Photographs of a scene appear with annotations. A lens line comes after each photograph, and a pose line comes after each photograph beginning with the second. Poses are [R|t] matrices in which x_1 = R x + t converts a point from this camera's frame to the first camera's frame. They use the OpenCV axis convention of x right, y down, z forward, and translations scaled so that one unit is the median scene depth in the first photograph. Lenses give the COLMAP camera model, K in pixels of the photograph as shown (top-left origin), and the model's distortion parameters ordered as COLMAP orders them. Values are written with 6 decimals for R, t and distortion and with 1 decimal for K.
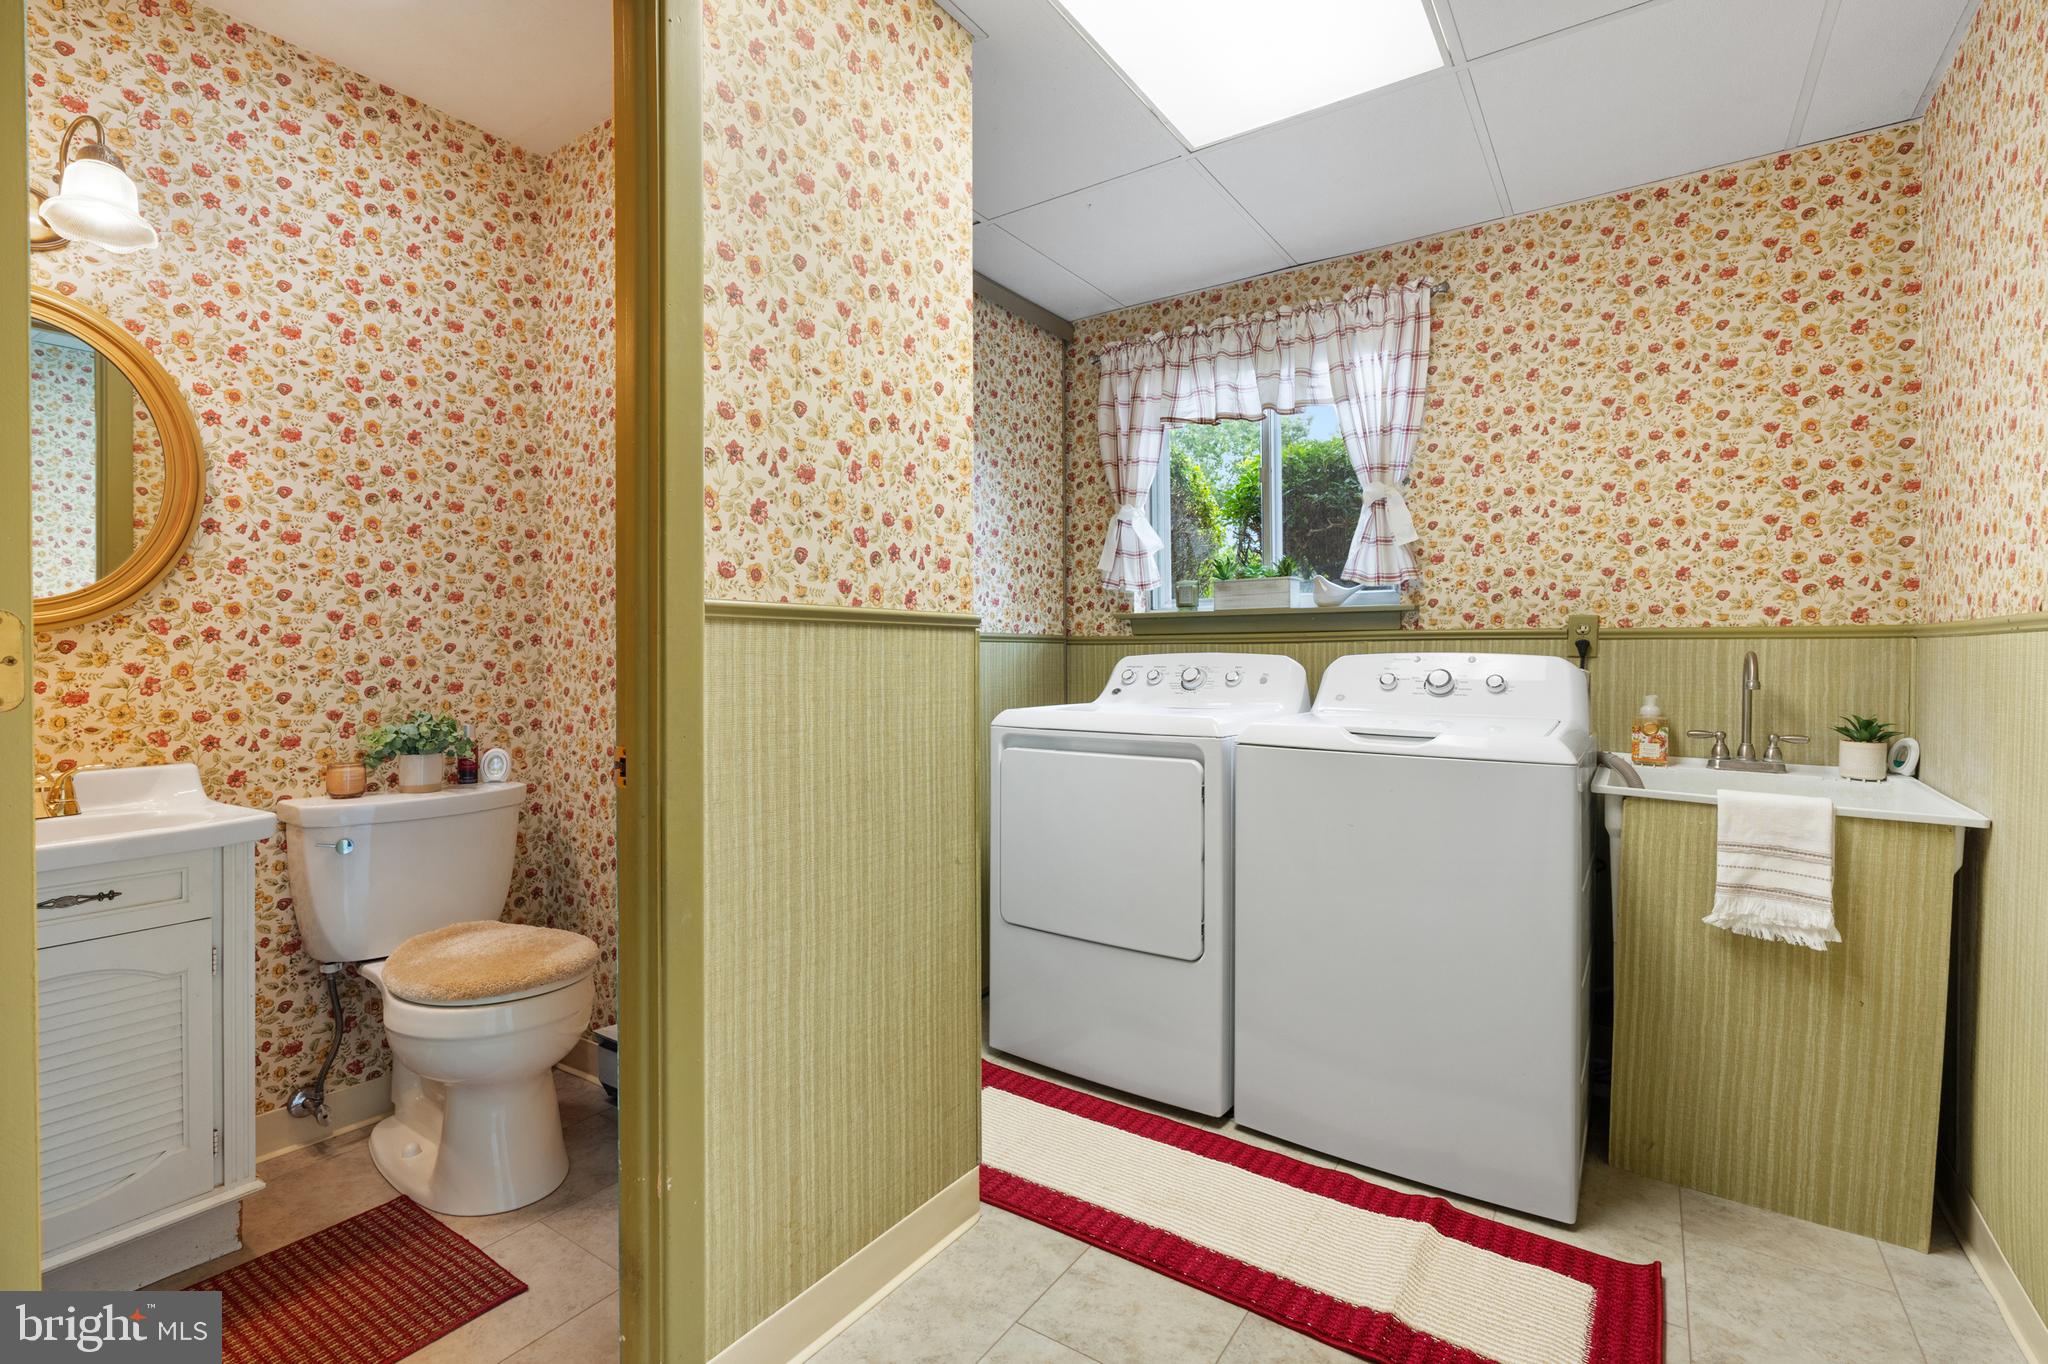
lens RADIAL K [[929.1, 0, 1026.8], [0, 929.1, 655.4], [0, 0, 1]] dist [-0.008630, 0.003284]
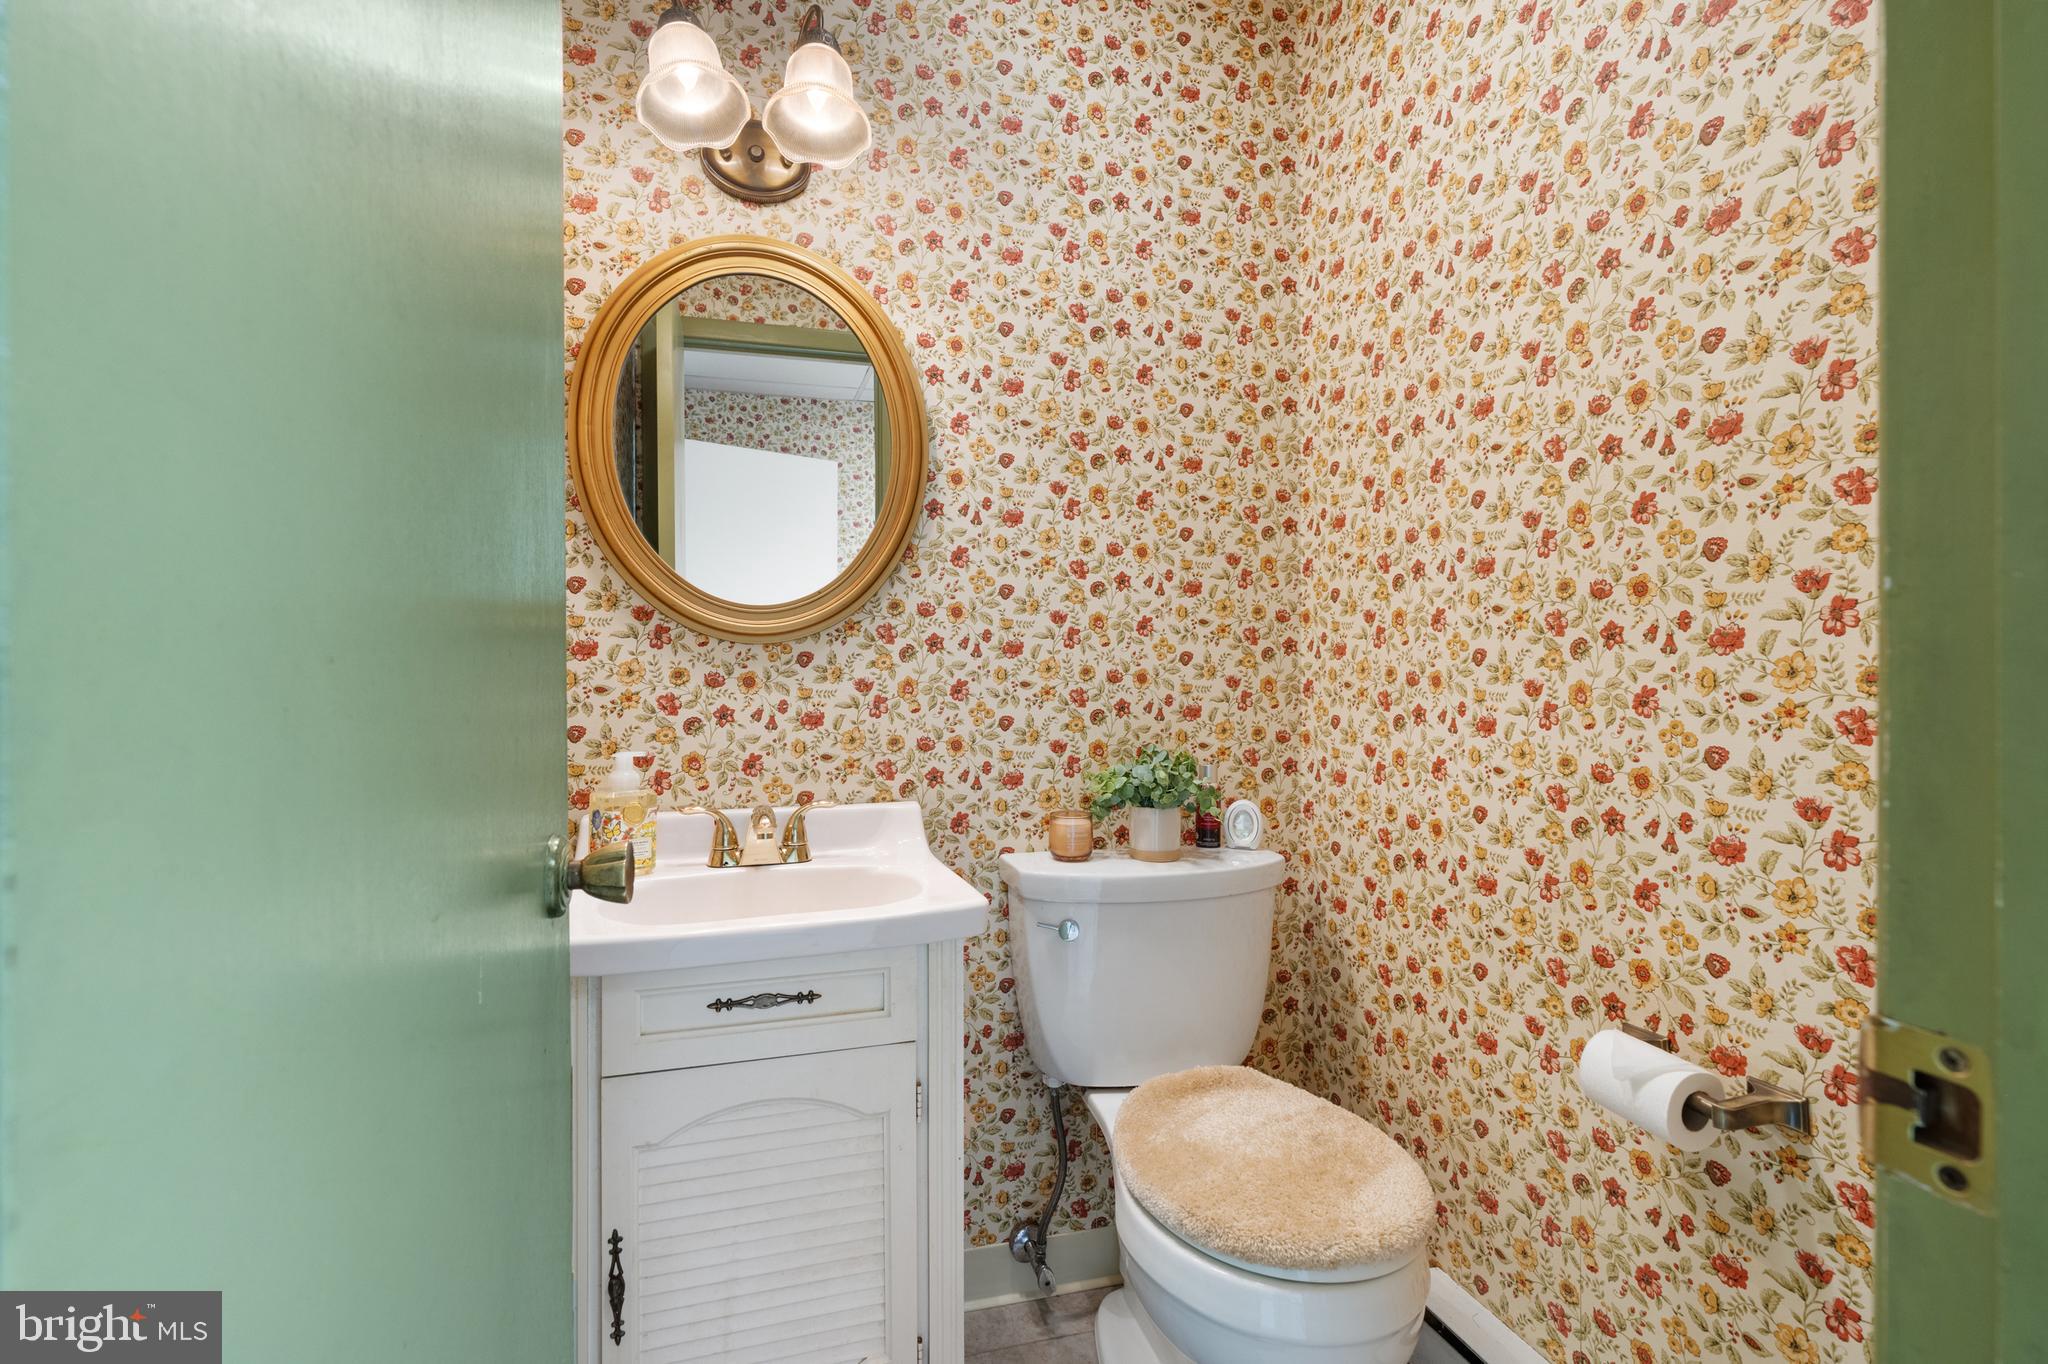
lens RADIAL K [[929.1, 0, 1021.3], [0, 929.1, 671.4], [0, 0, 1]] dist [-0.008630, 0.003284]
pose [[0.771249, 0.002833, -0.636528, -0.285365], [0.001628, 0.999978, 0.006424, -0.002617], [0.636532, -0.005991, 0.771227, 0.392161]]
